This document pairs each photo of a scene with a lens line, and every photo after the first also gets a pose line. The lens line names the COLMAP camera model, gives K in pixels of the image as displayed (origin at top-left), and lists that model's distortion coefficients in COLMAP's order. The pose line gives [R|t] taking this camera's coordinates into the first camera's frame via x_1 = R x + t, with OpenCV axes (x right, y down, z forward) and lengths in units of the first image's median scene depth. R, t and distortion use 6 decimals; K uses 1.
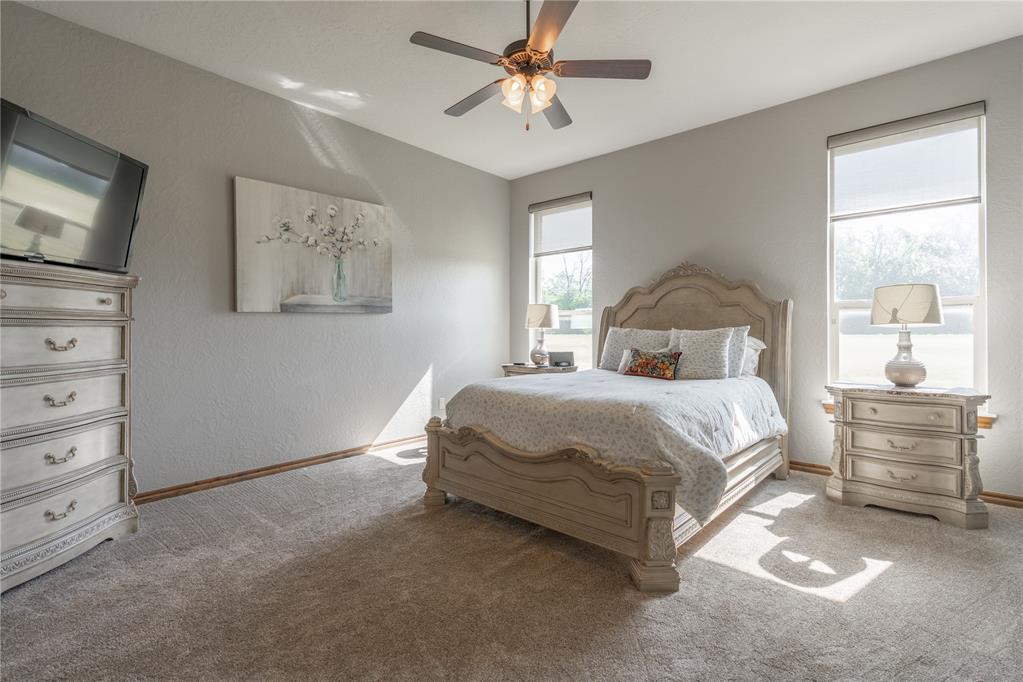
lens RADIAL K [[463.6, 0, 513.9], [0, 463.6, 338.7], [0, 0, 1]] dist [0.000027, 0.000319]
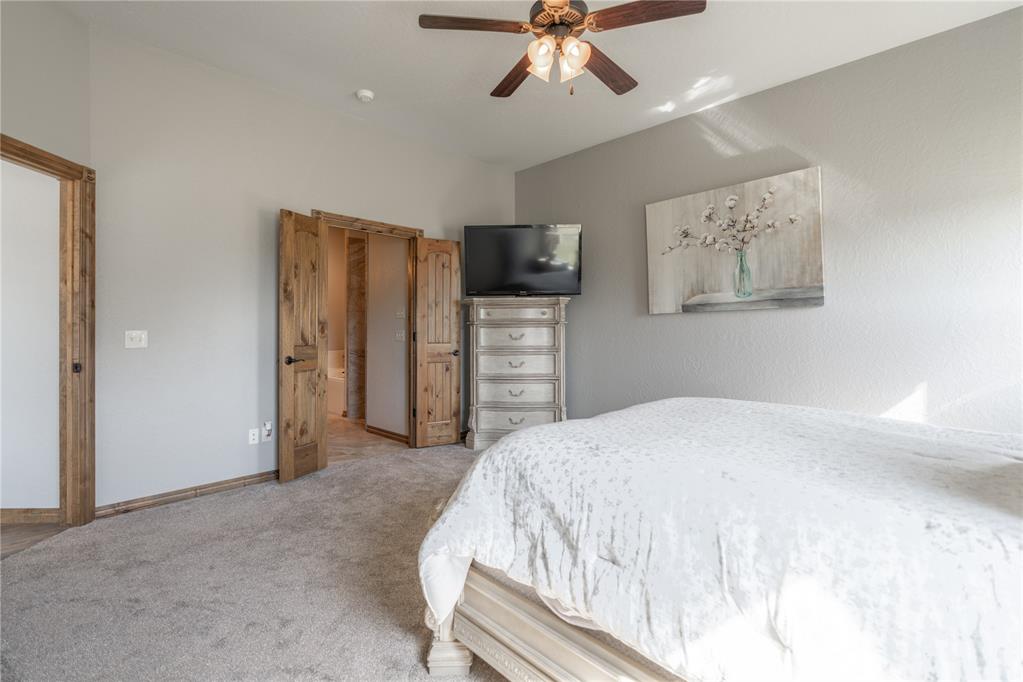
lens RADIAL K [[463.6, 0, 513.9], [0, 463.6, 338.7], [0, 0, 1]] dist [0.000027, 0.000319]
pose [[-0.030931, 0.020838, -0.999304, 0.571749], [-0.014469, 0.999669, 0.021293, -0.011903], [0.999417, 0.015117, -0.030620, 0.596089]]
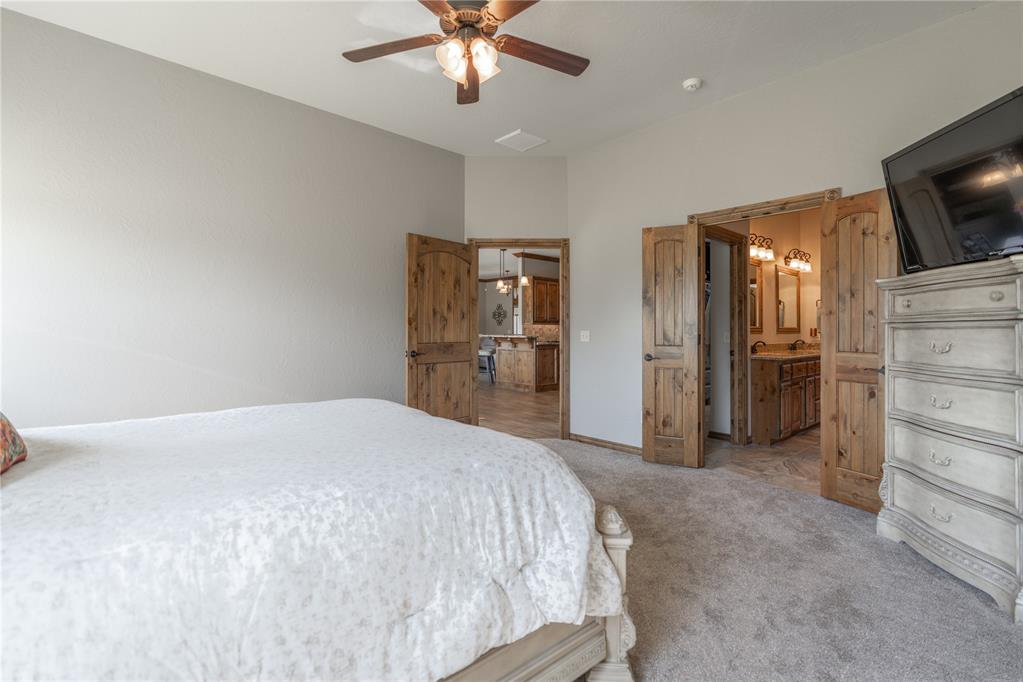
lens RADIAL K [[472.0, 0, 509.2], [0, 472.0, 333.0], [0, 0, 1]] dist [0.001065, 0.001411]
pose [[-0.994863, -0.000547, 0.101226, -0.086092], [0.002101, 0.999659, 0.026047, -0.026468], [-0.101205, 0.026126, -0.994522, 1.196872]]
